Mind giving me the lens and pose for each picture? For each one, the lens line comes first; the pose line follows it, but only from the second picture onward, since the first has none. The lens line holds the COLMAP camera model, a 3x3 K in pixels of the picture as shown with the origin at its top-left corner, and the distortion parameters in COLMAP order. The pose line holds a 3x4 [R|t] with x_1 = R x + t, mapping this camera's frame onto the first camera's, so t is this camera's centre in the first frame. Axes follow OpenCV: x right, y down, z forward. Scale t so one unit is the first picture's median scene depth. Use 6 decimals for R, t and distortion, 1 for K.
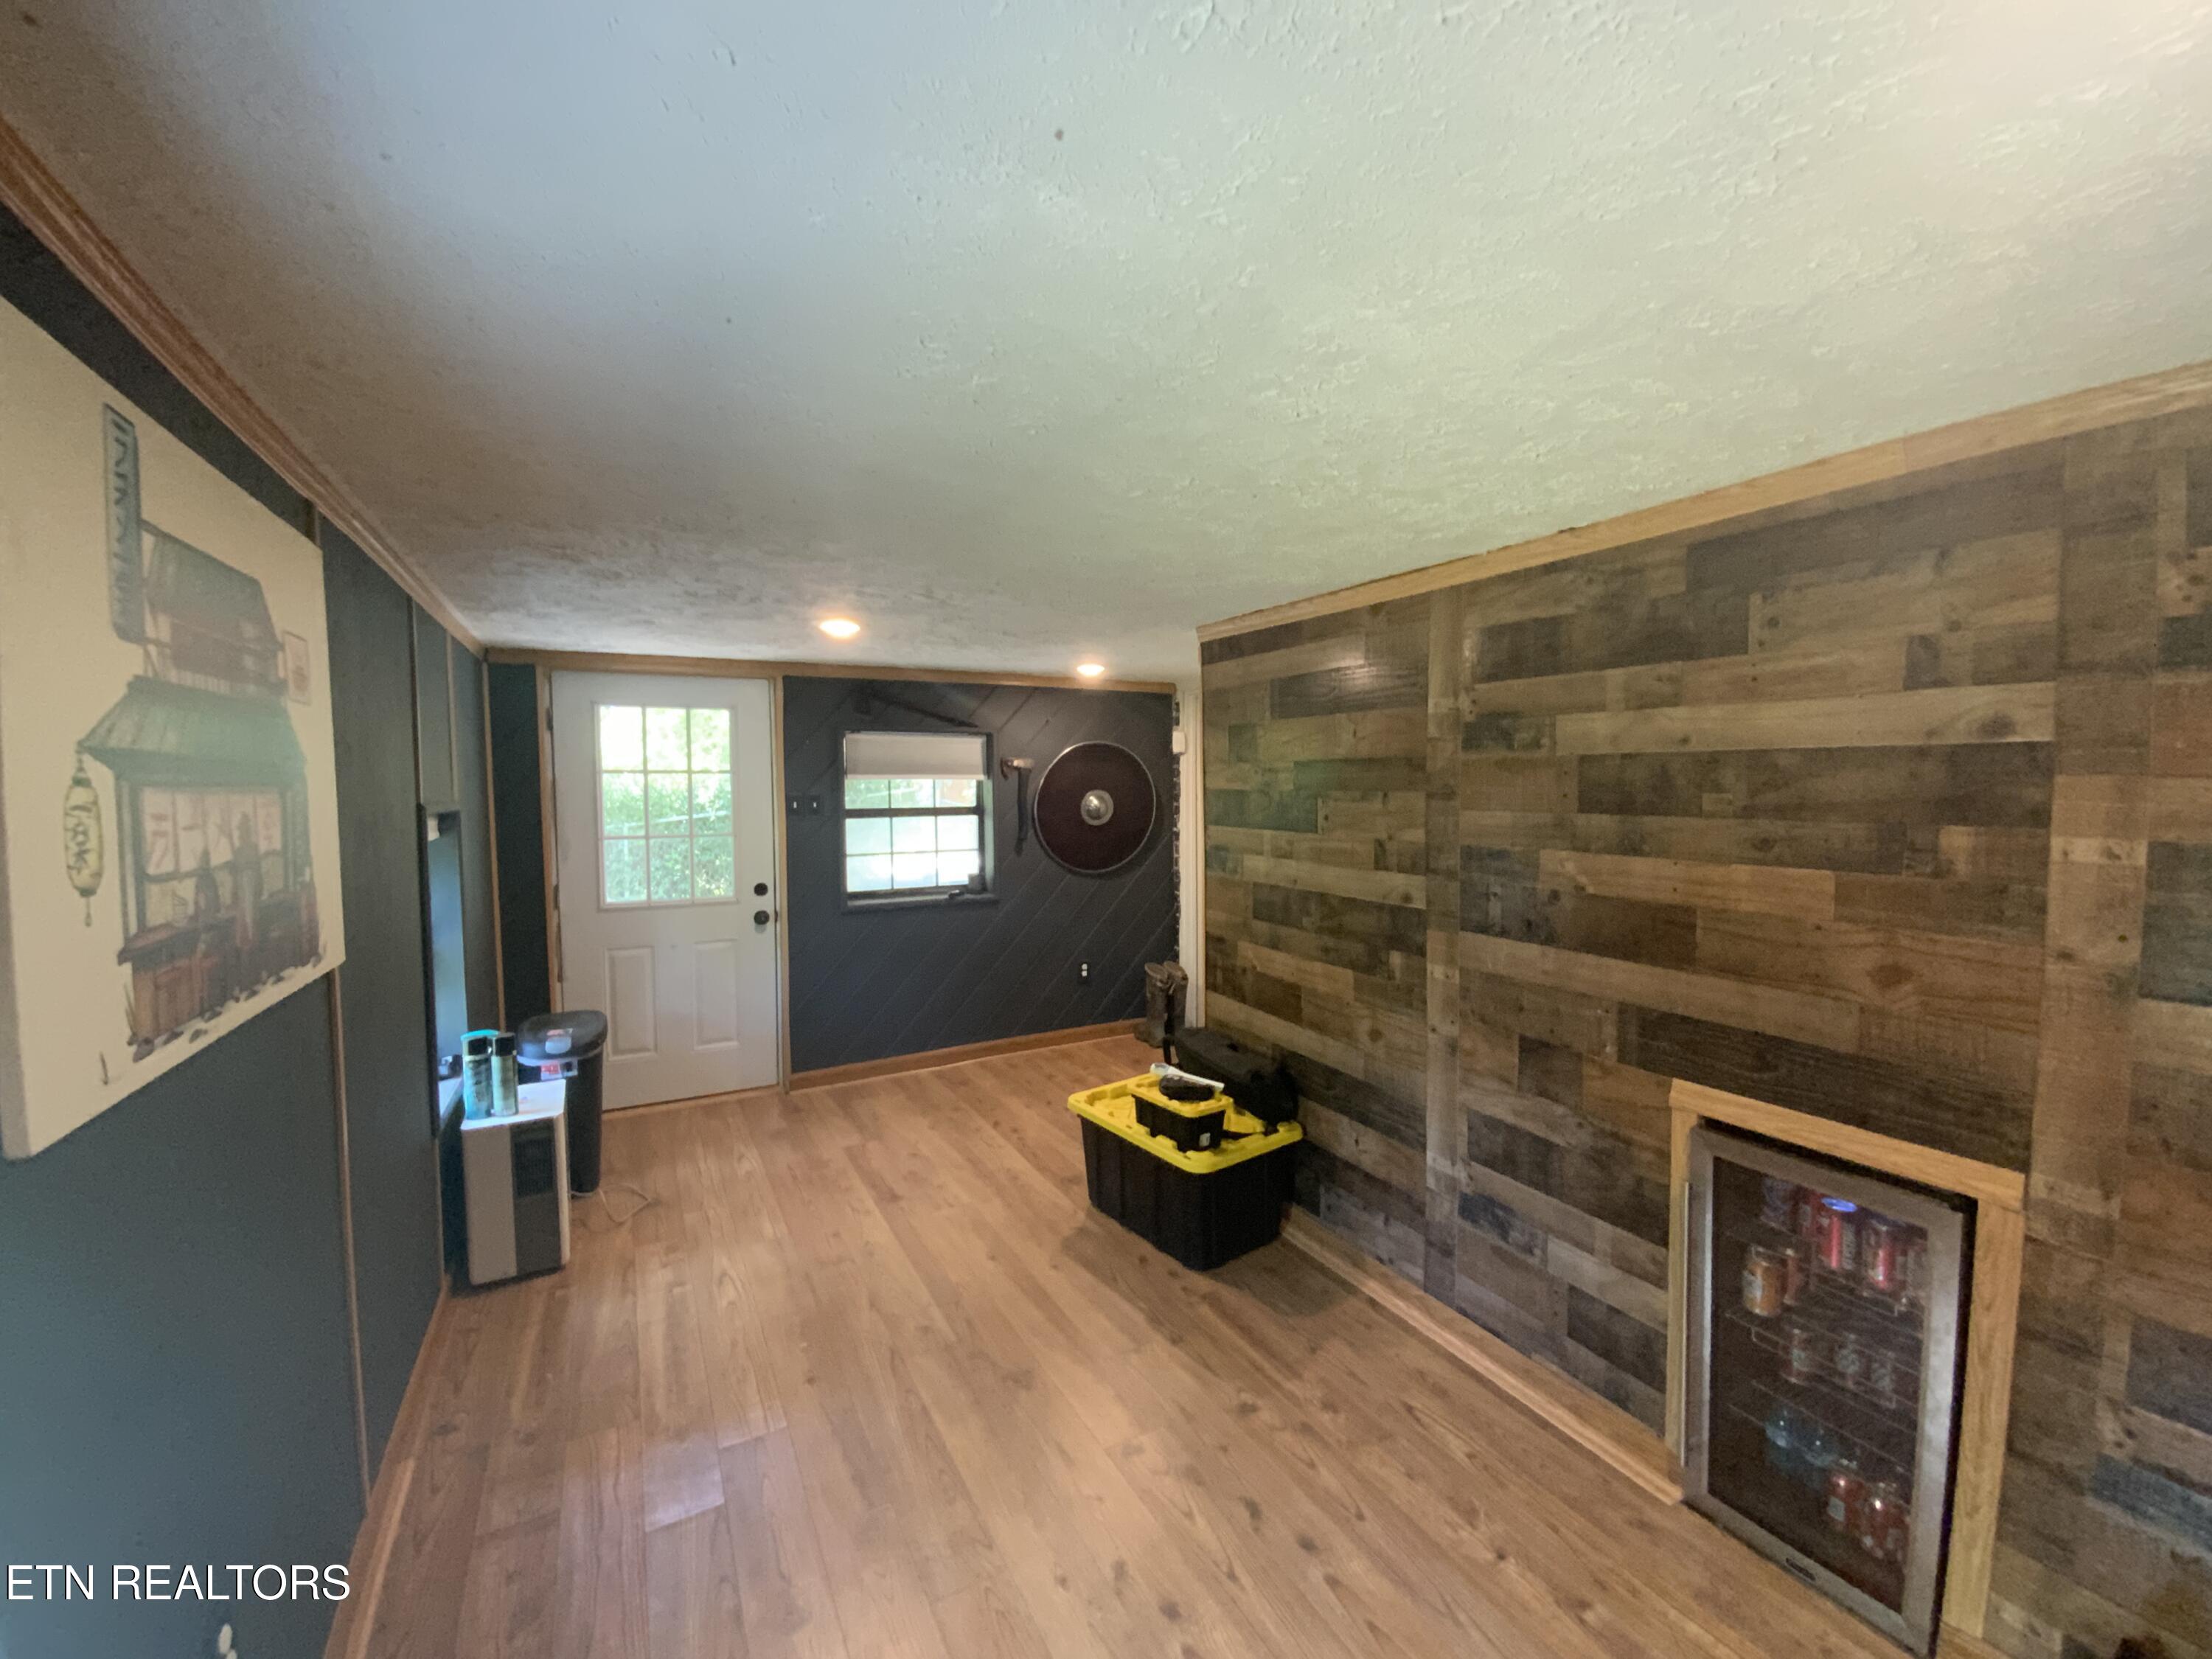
lens RADIAL K [[894.2, 0, 1107.5], [0, 894.2, 829.2], [0, 0, 1]] dist [0.000143, -0.007226]
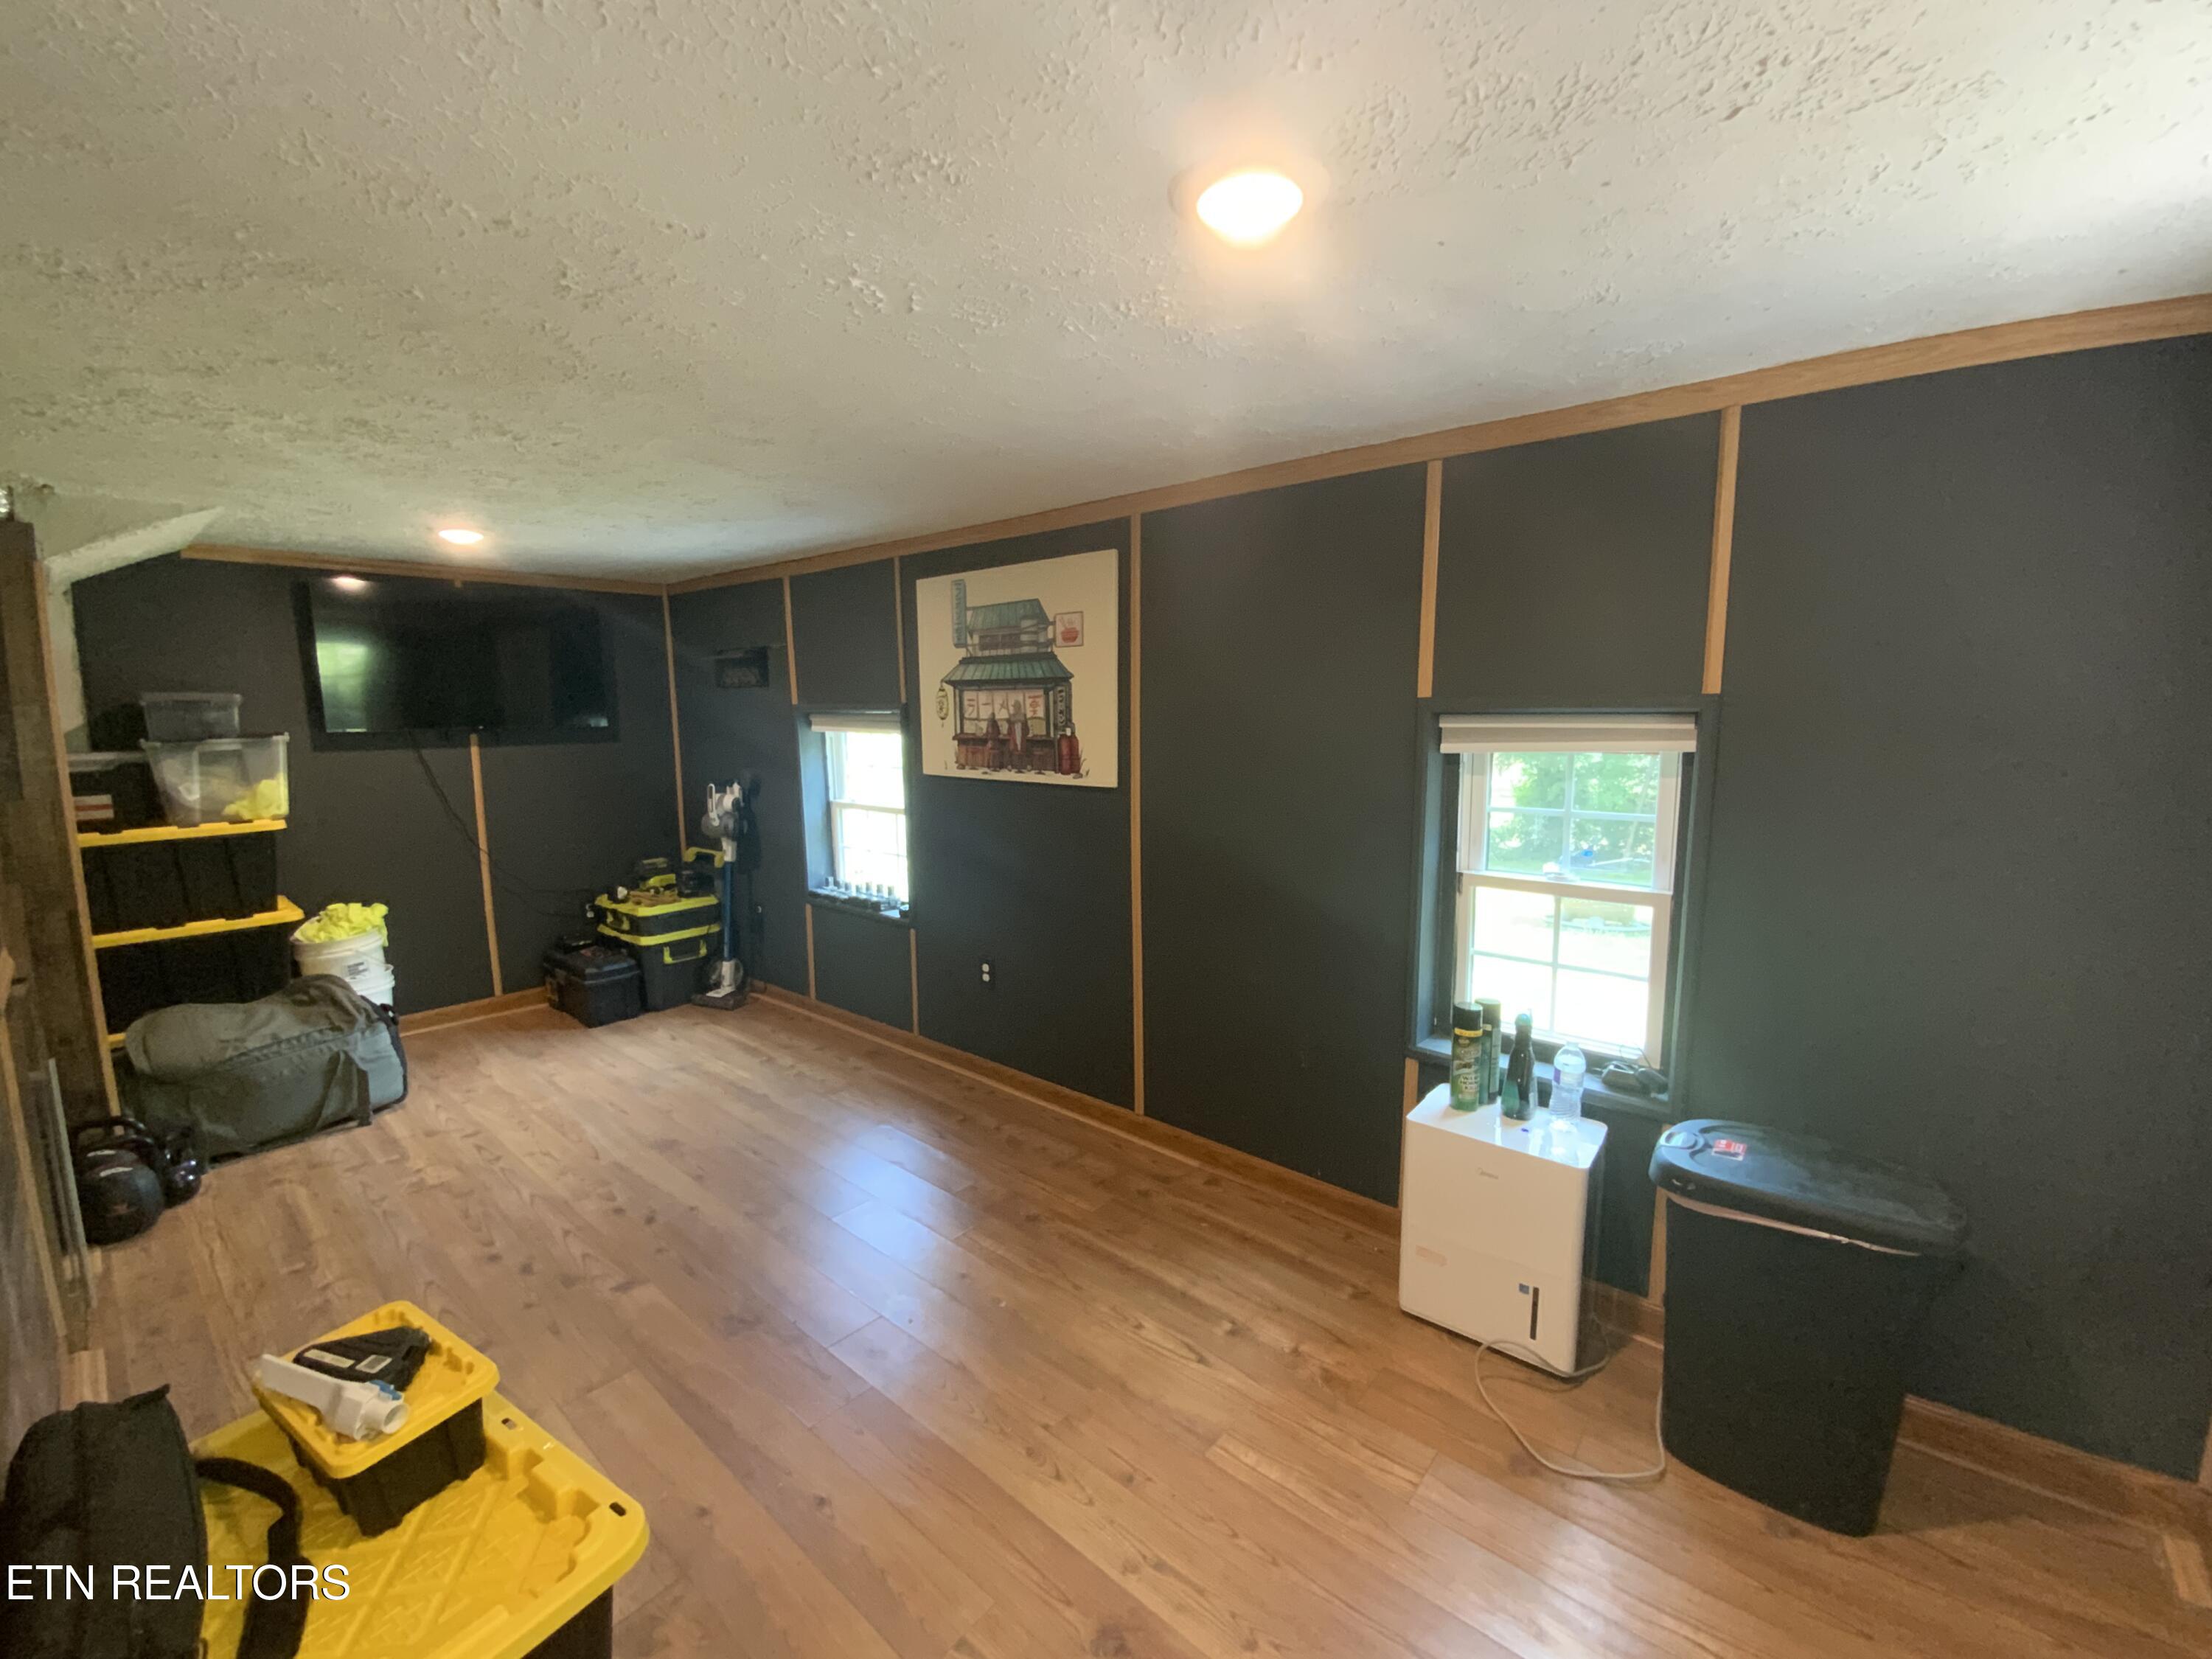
lens RADIAL K [[894.2, 0, 1110.7], [0, 894.2, 831.6], [0, 0, 1]] dist [0.000143, -0.007226]
pose [[-0.929465, 0.057969, -0.364327, -0.292042], [-0.011689, 0.982453, 0.186142, -0.139038], [0.368724, 0.177271, -0.912479, 3.810907]]
